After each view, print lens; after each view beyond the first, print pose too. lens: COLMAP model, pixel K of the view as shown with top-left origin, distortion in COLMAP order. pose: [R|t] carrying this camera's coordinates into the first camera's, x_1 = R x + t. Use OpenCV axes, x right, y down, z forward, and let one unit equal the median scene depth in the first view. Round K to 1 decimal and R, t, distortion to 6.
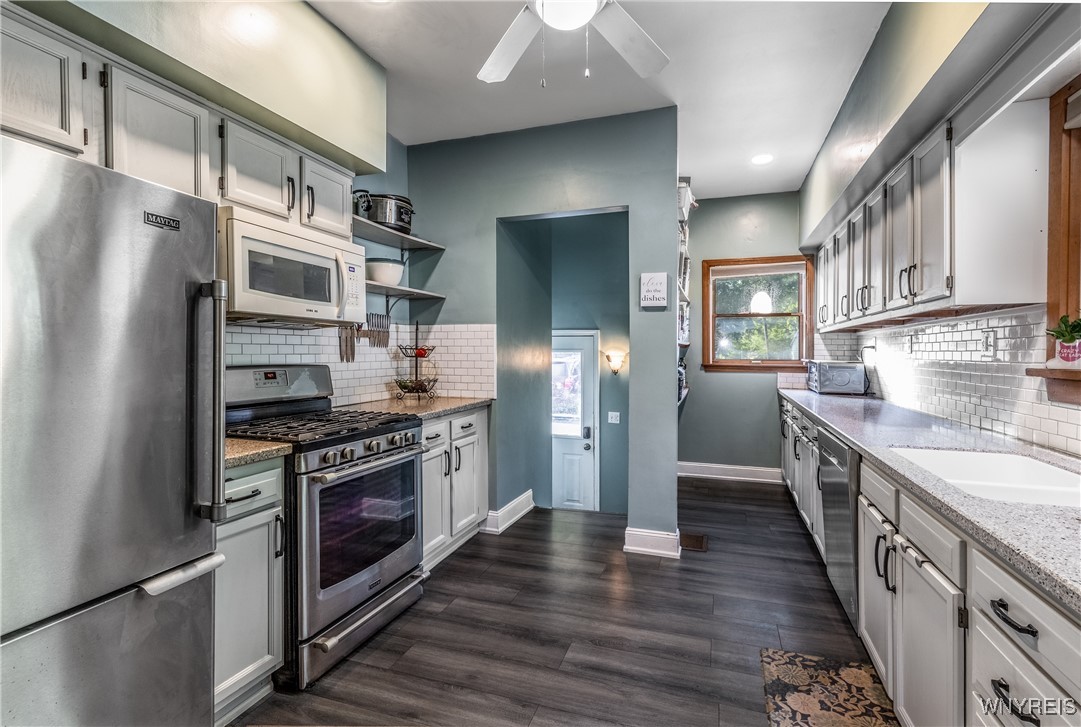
lens RADIAL K [[486.6, 0, 535.4], [0, 486.6, 354.0], [0, 0, 1]] dist [0.005069, -0.001085]
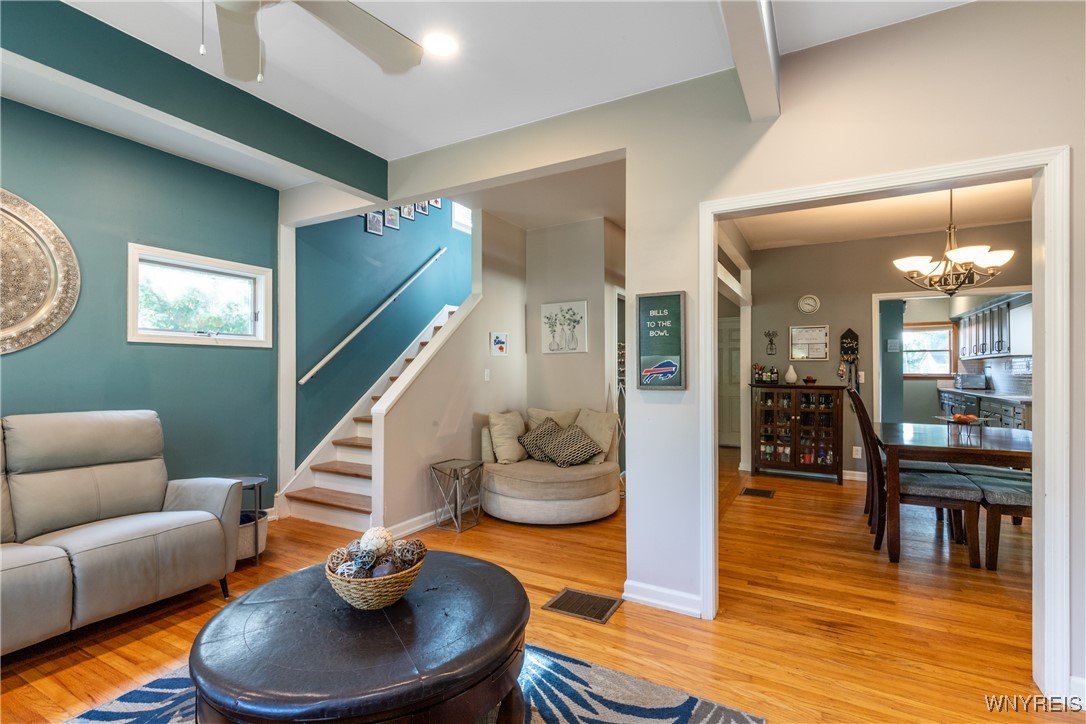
lens RADIAL K [[488.8, 0, 545.5], [0, 488.8, 366.8], [0, 0, 1]] dist [0.005069, -0.001085]
pose [[0.988200, -0.000730, -0.153170, -0.840573], [-0.001223, 0.999919, -0.012655, 0.013461], [0.153167, 0.012693, 0.988119, -1.324446]]
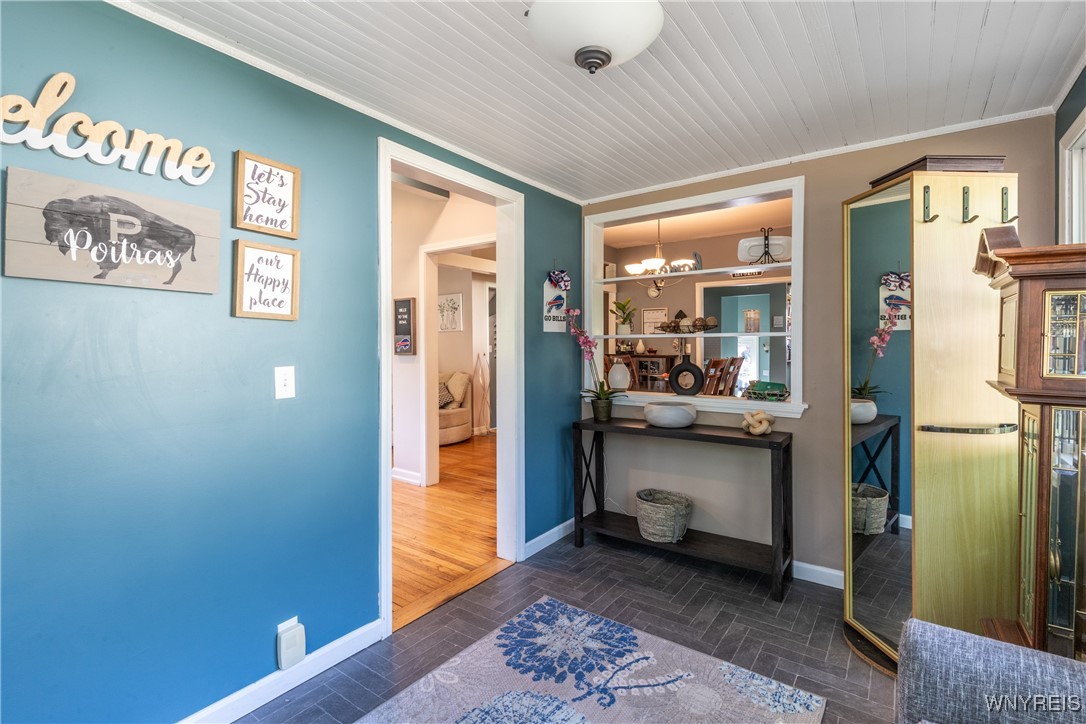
lens RADIAL K [[488.8, 0, 563.4], [0, 488.8, 346.8], [0, 0, 1]] dist [0.005069, -0.001085]
pose [[0.966188, -0.001325, -0.257834, -0.197139], [0.001562, 0.999999, 0.000714, 0.016219], [0.257833, -0.001092, 0.966189, -1.620228]]
